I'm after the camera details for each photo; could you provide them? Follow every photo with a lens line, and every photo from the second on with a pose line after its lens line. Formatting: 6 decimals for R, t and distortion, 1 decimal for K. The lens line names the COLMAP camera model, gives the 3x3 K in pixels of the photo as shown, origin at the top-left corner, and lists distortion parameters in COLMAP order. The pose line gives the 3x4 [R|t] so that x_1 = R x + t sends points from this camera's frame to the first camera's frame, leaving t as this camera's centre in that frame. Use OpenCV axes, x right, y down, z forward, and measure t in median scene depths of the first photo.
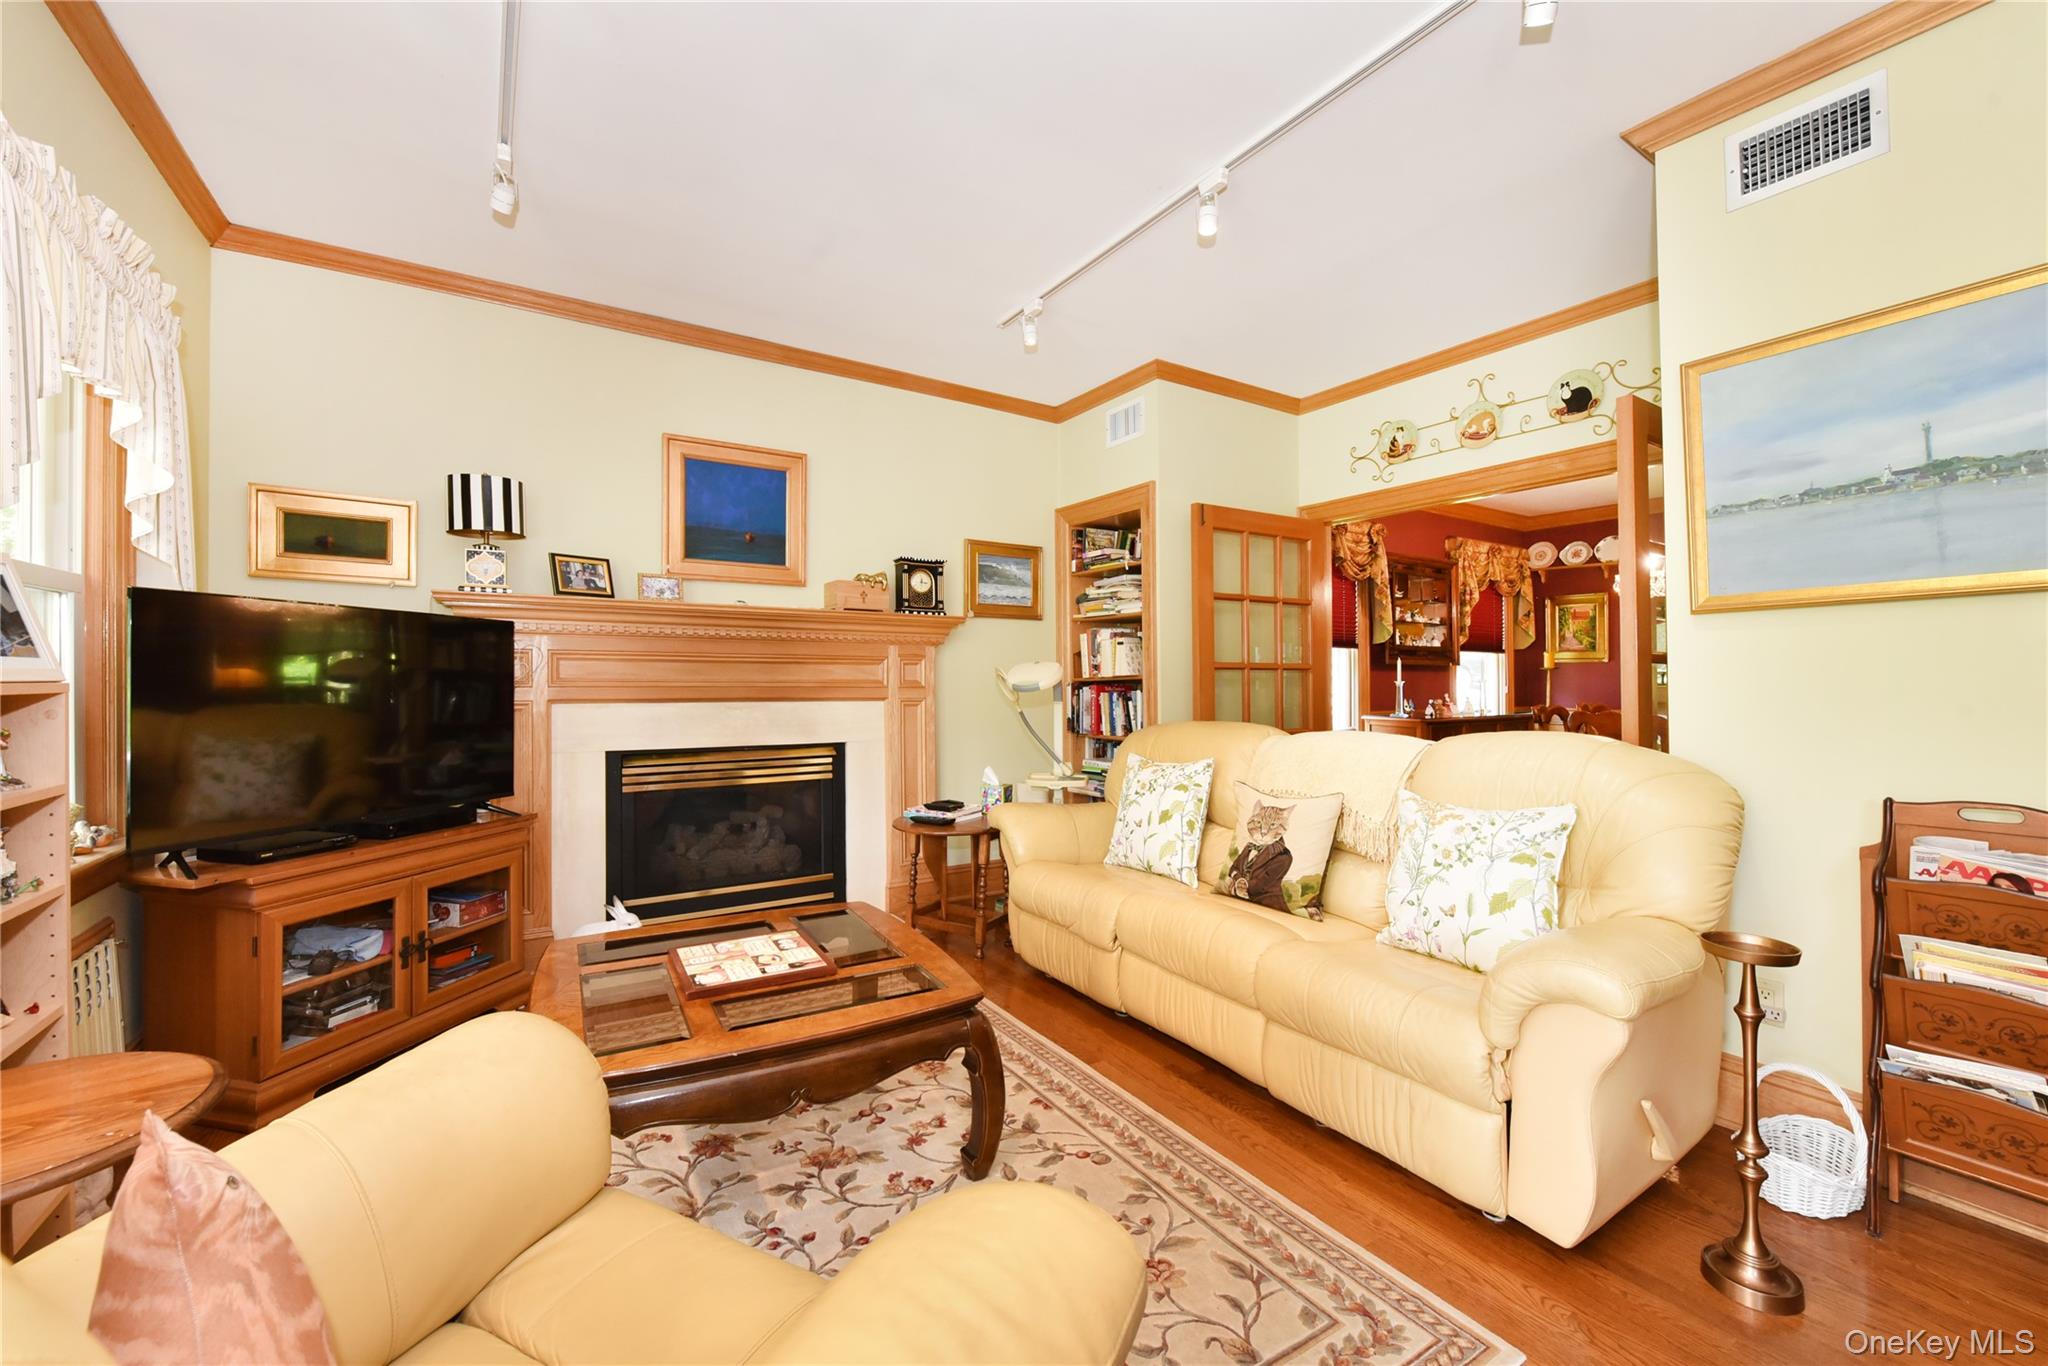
lens RADIAL K [[820.3, 0, 1024.0], [0, 820.3, 683.0], [0, 0, 1]] dist [-0.012651, -0.000007]
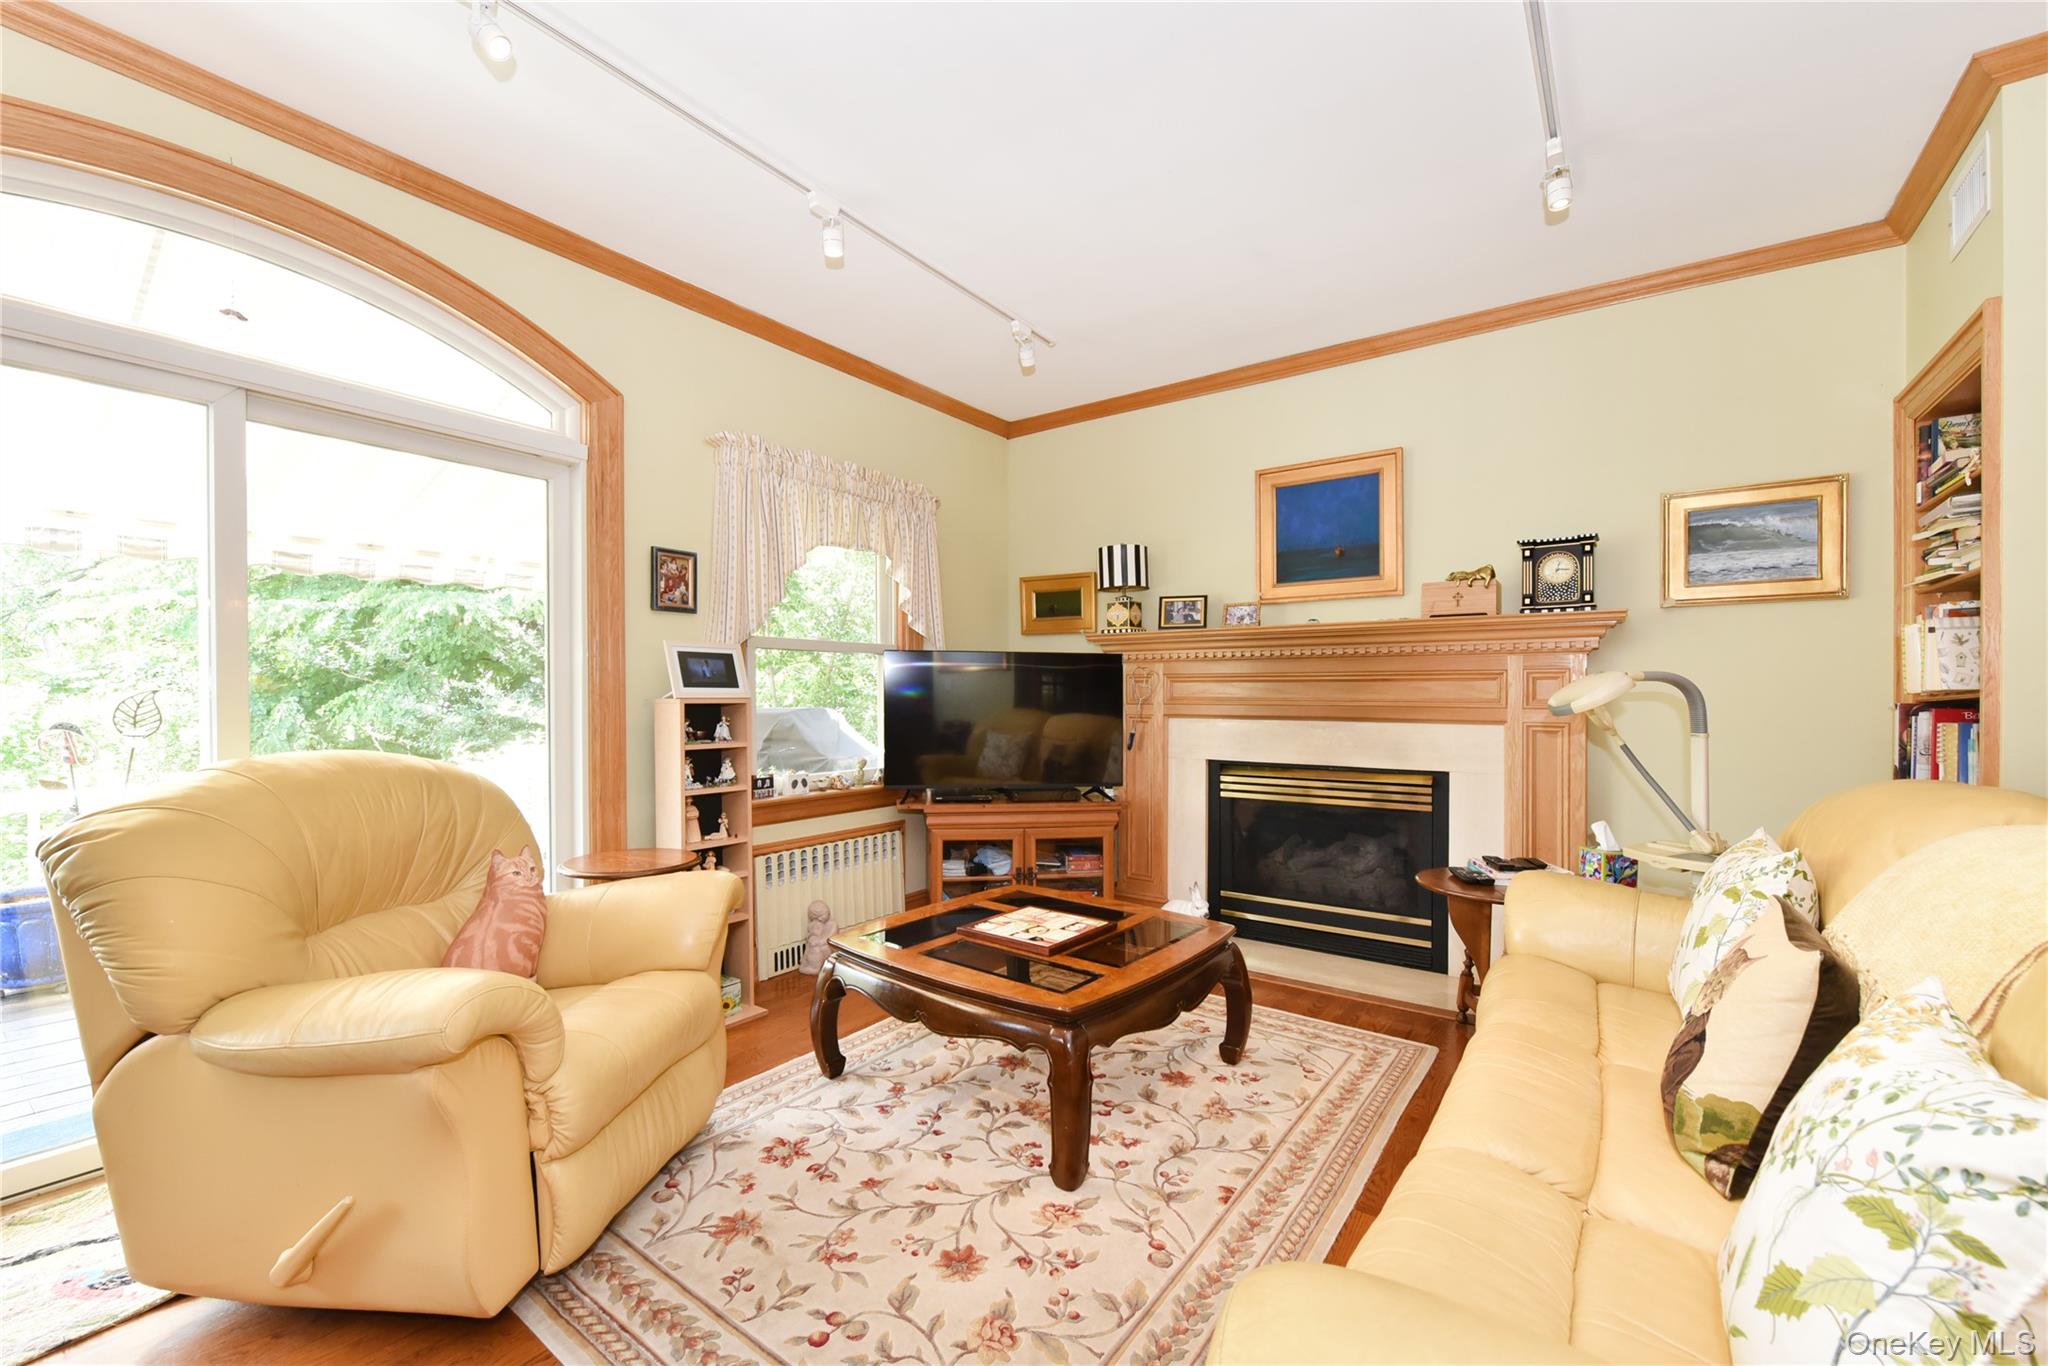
lens RADIAL K [[818.8, 0, 1029.6], [0, 818.8, 720.8], [0, 0, 1]] dist [-0.012836, -0.000078]
pose [[0.370011, 0.025050, -0.928690, 0.469777], [-0.004952, 0.999675, 0.024992, 0.000149], [0.929014, -0.004648, 0.370015, 0.322616]]
